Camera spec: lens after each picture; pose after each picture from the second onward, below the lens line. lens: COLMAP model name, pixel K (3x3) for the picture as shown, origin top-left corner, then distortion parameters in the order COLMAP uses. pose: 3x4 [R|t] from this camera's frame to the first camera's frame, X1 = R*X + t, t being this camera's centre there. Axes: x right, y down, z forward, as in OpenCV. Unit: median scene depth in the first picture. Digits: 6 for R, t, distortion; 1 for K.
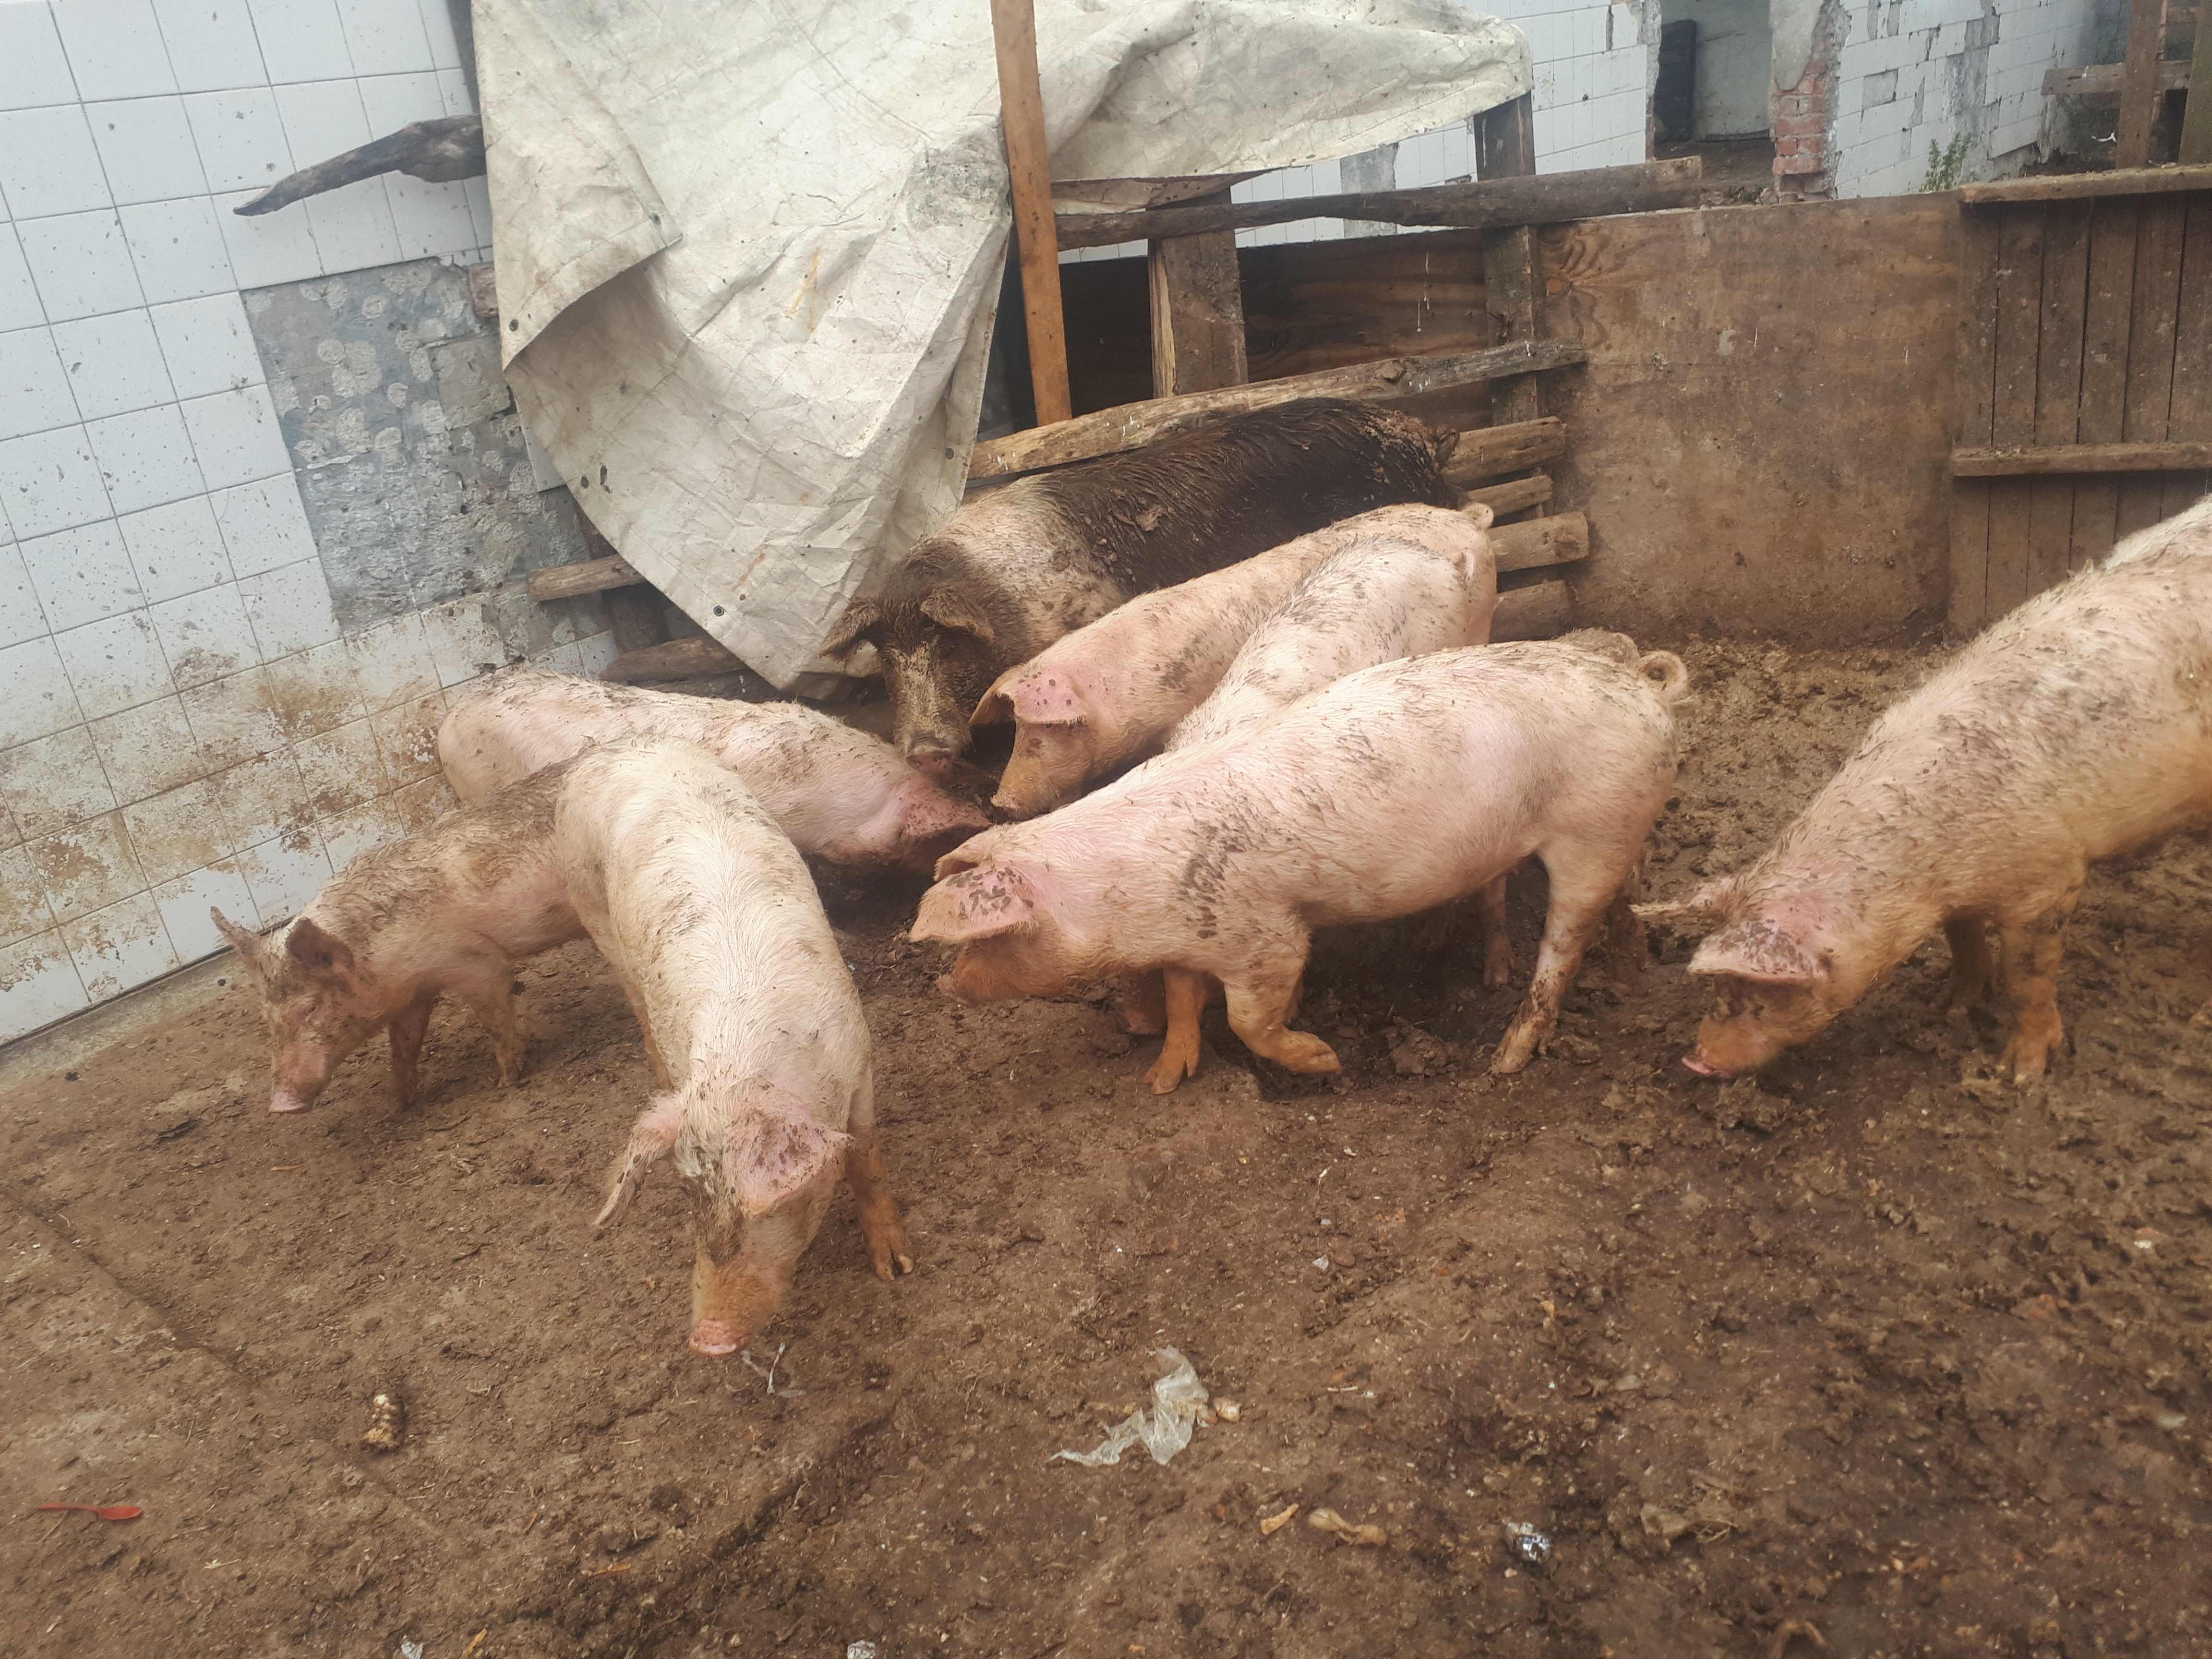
lens RADIAL K [[1780.0, 0, 1155.1], [0, 1780.0, 845.0], [0, 0, 1]] dist [0.002504, -0.013015]
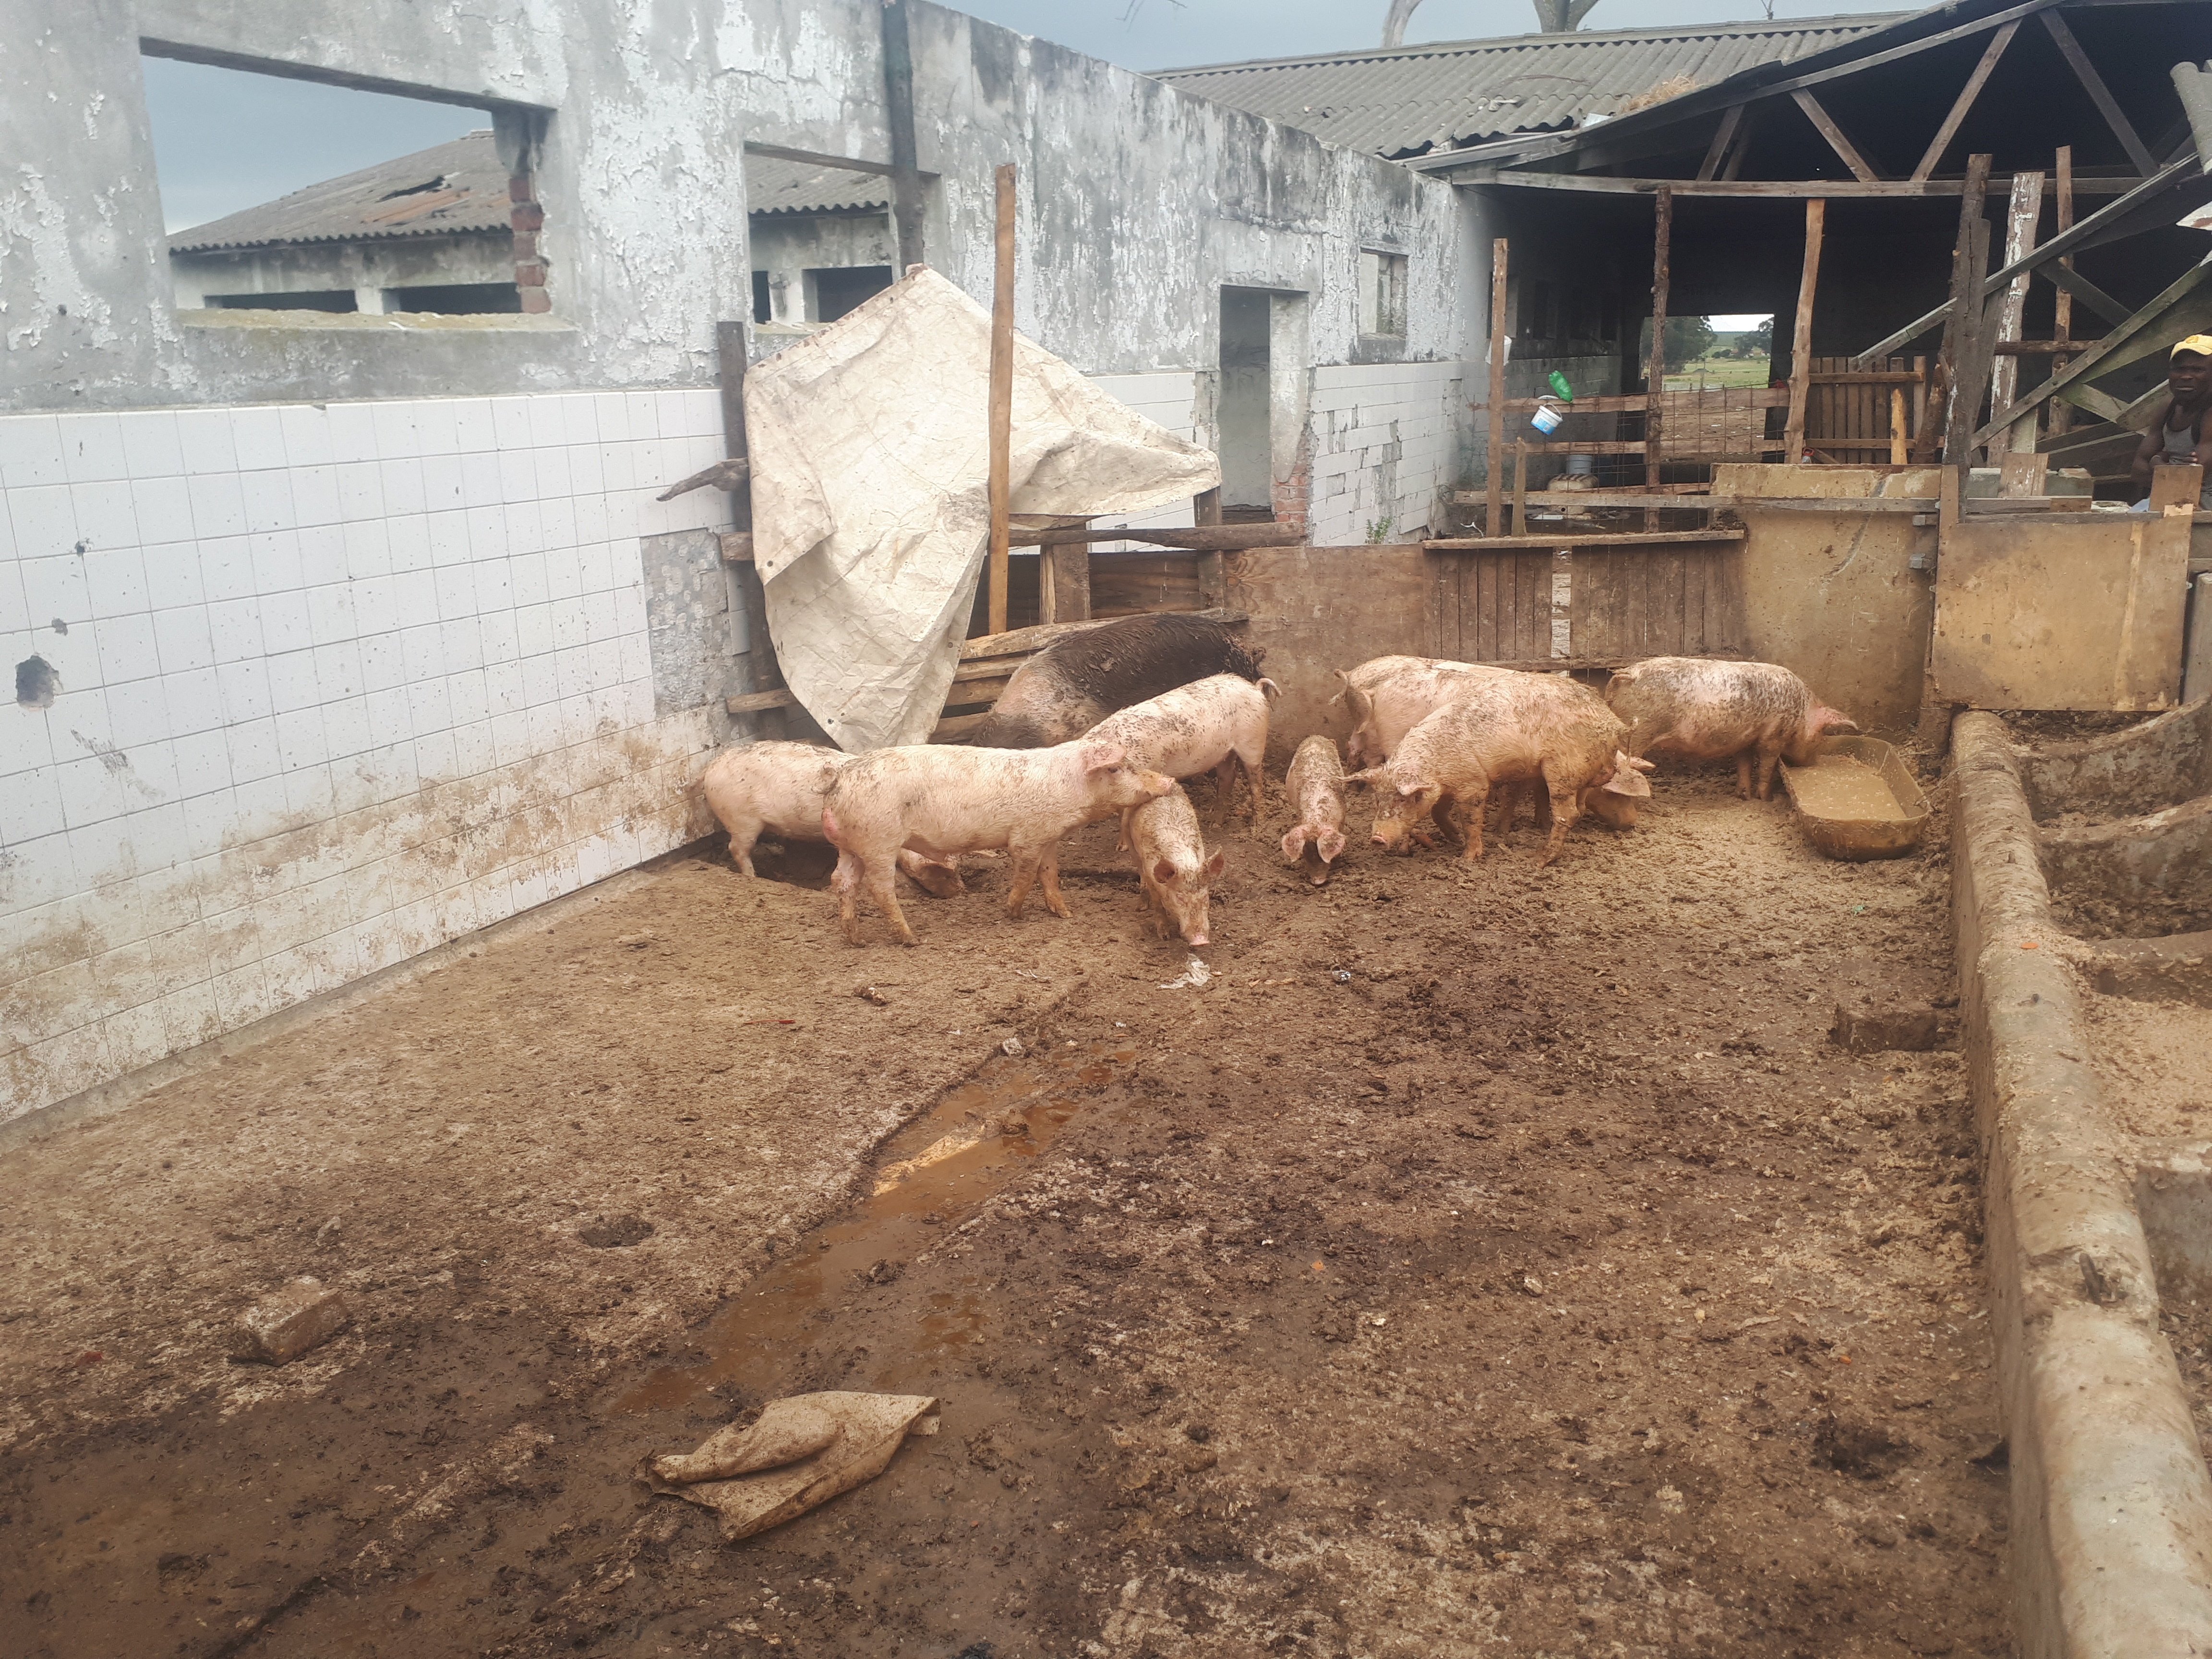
lens RADIAL K [[1773.8, 0, 1190.0], [0, 1773.8, 855.3], [0, 0, 1]] dist [0.071162, -0.051920]
pose [[0.951721, 0.008928, 0.306833, -0.515550], [0.043612, 0.985504, -0.163949, 0.365147], [-0.303849, 0.169415, 0.937536, -0.926396]]
